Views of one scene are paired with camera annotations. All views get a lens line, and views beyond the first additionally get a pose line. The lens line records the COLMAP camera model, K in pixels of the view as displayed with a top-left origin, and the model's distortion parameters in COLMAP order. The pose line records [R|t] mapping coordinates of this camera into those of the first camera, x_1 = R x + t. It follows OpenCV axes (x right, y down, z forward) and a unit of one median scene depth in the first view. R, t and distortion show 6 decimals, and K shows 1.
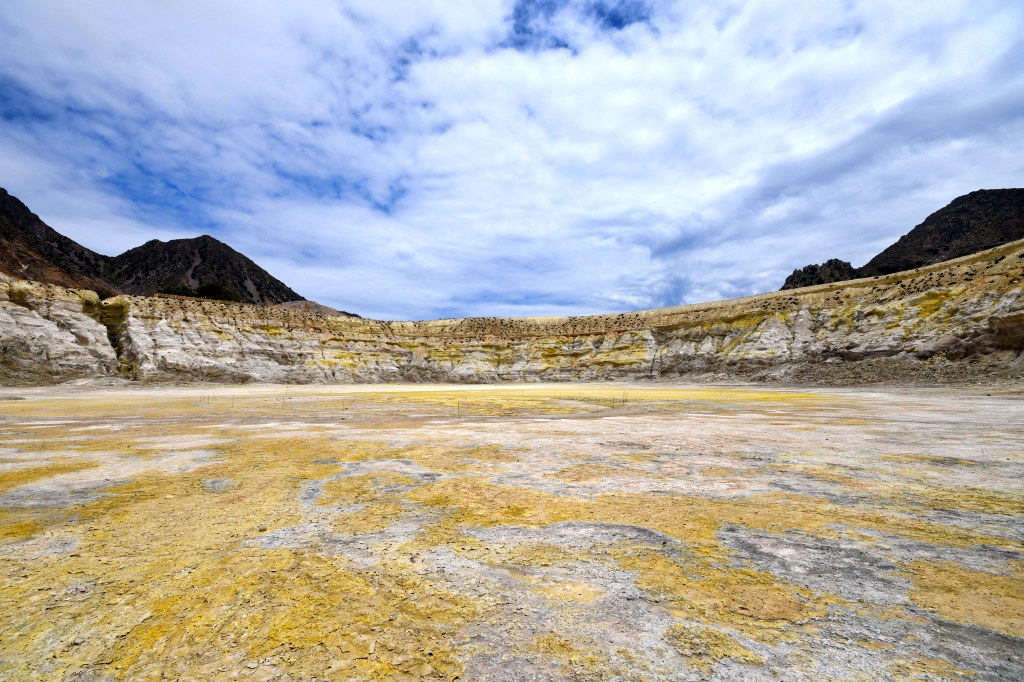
lens RADIAL K [[448.5, 0, 505.3], [0, 448.5, 348.4], [0, 0, 1]] dist [-0.015617, -0.001542]
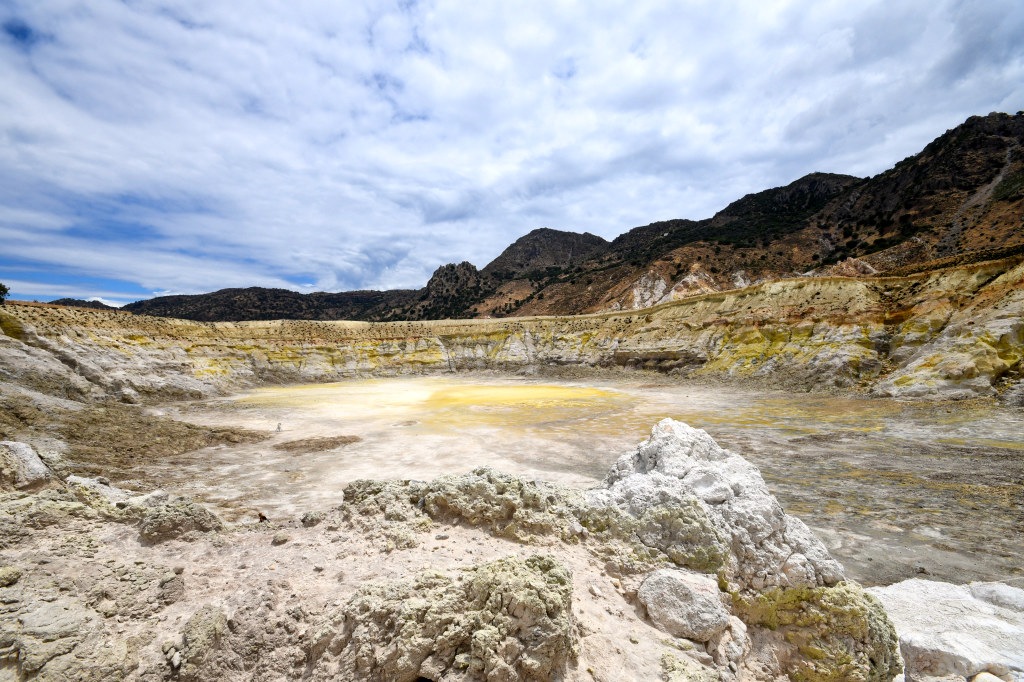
lens RADIAL K [[448.5, 0, 513.0], [0, 448.5, 344.4], [0, 0, 1]] dist [-0.015617, -0.001542]
pose [[0.704678, 0.002967, 0.709521, -0.564861], [-0.042347, 0.998385, 0.037882, -0.089498], [-0.708263, -0.056741, 0.703665, -0.203143]]
